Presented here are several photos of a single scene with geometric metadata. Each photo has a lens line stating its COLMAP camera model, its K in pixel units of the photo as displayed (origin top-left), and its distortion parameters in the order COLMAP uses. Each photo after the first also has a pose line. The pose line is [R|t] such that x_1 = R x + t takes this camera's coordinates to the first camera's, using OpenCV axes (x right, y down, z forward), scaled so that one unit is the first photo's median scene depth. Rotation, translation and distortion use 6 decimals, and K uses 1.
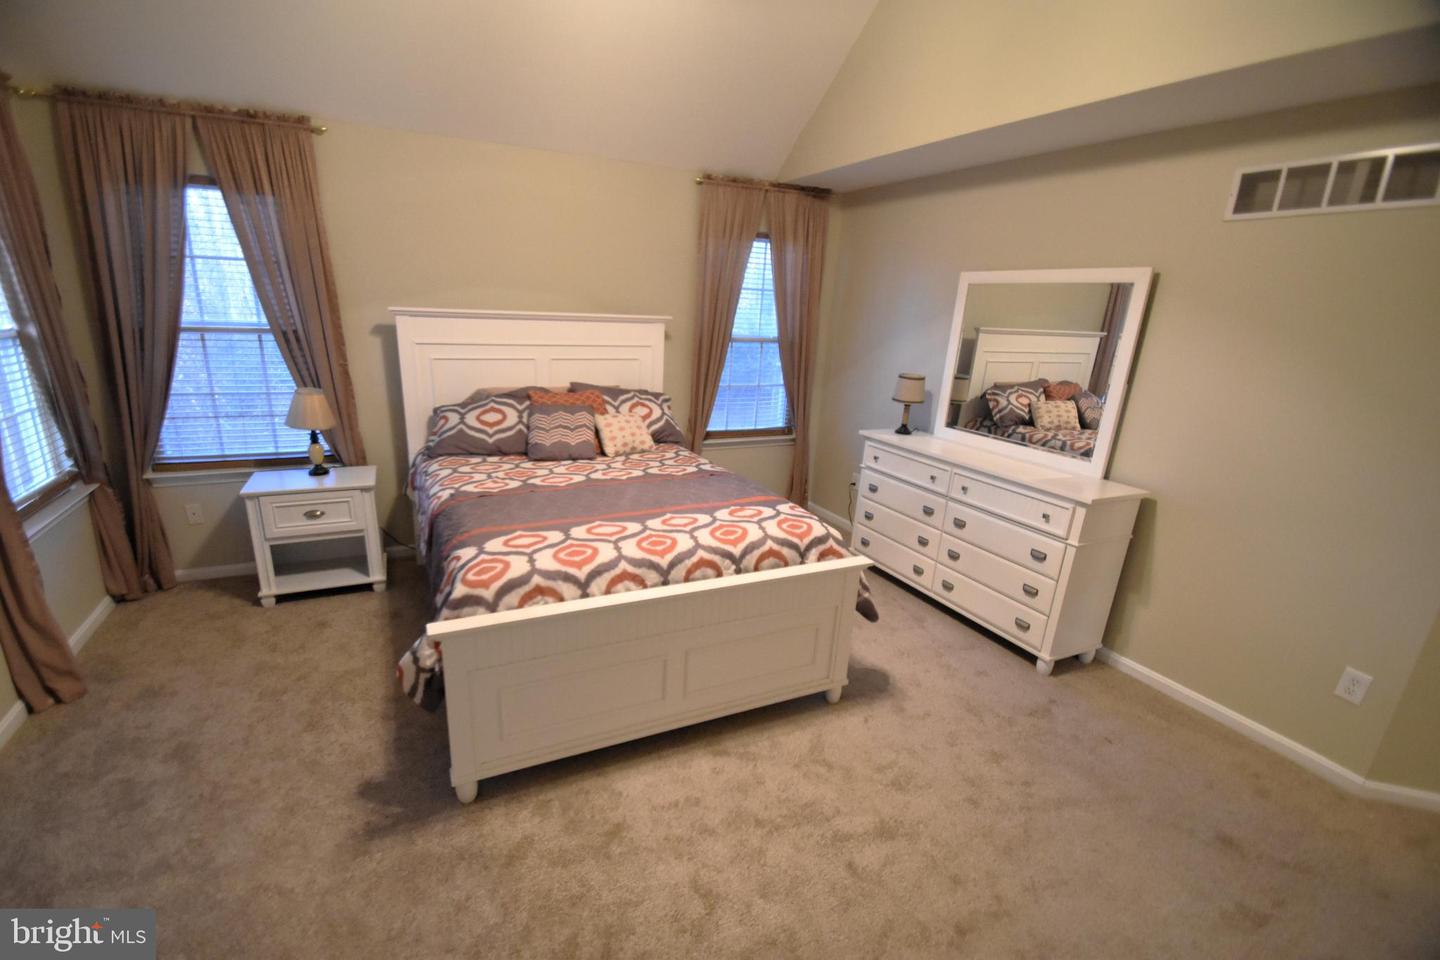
lens RADIAL K [[627.3, 0, 712.2], [0, 627.3, 477.4], [0, 0, 1]] dist [-0.013785, -0.002056]
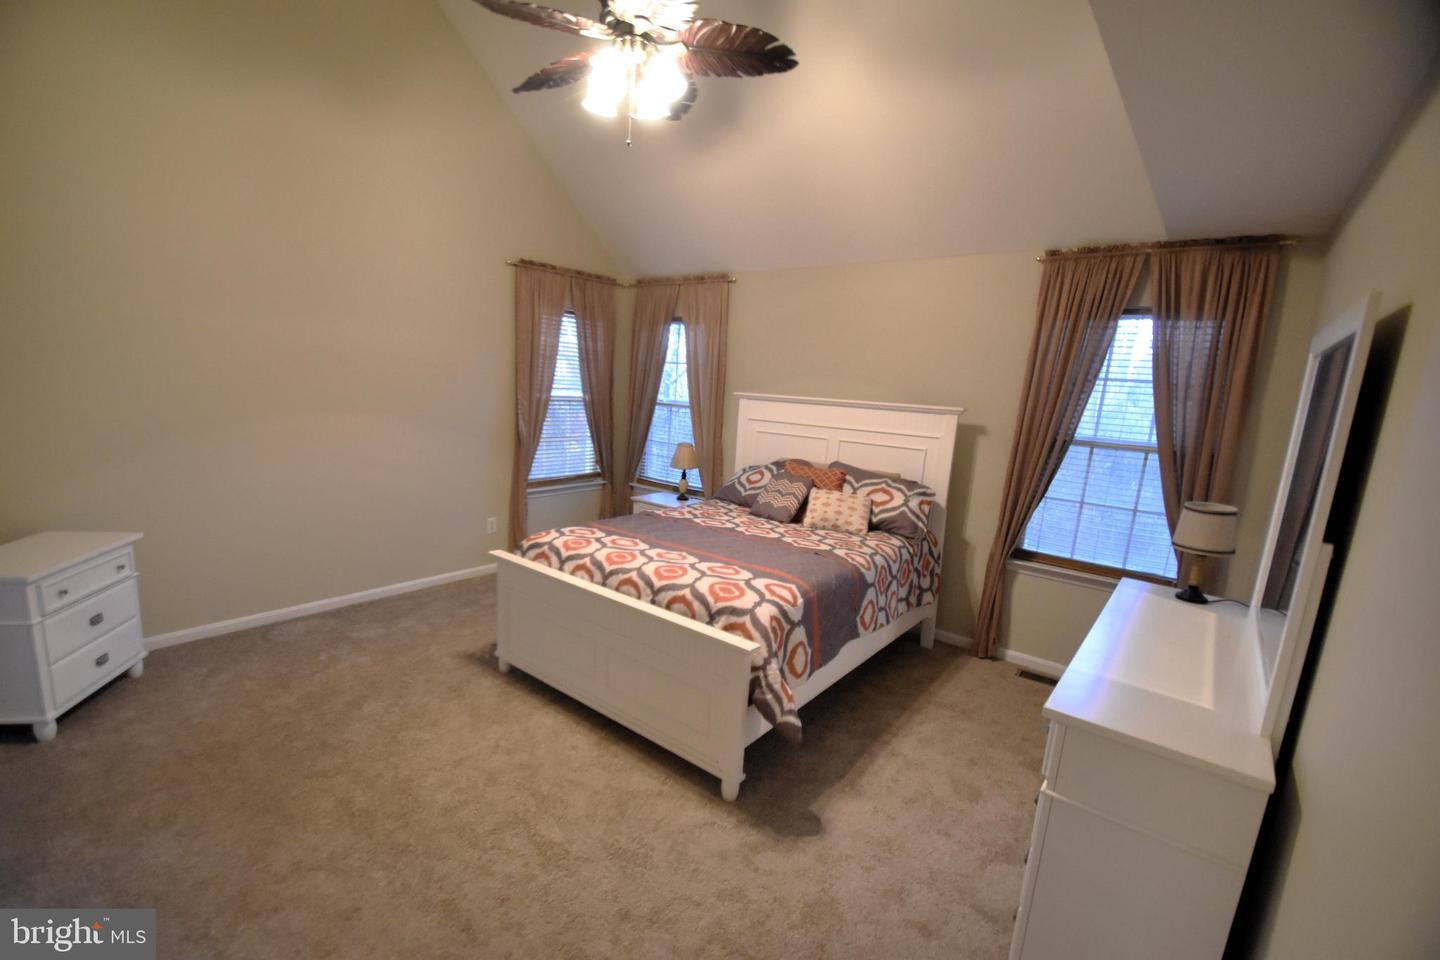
lens RADIAL K [[627.3, 0, 711.9], [0, 627.3, 485.8], [0, 0, 1]] dist [-0.013785, -0.002056]
pose [[0.443487, 0.126991, -0.887239, 0.973591], [-0.276520, 0.961008, -0.000669, -0.073619], [0.852558, 0.245636, 0.461310, 0.470152]]
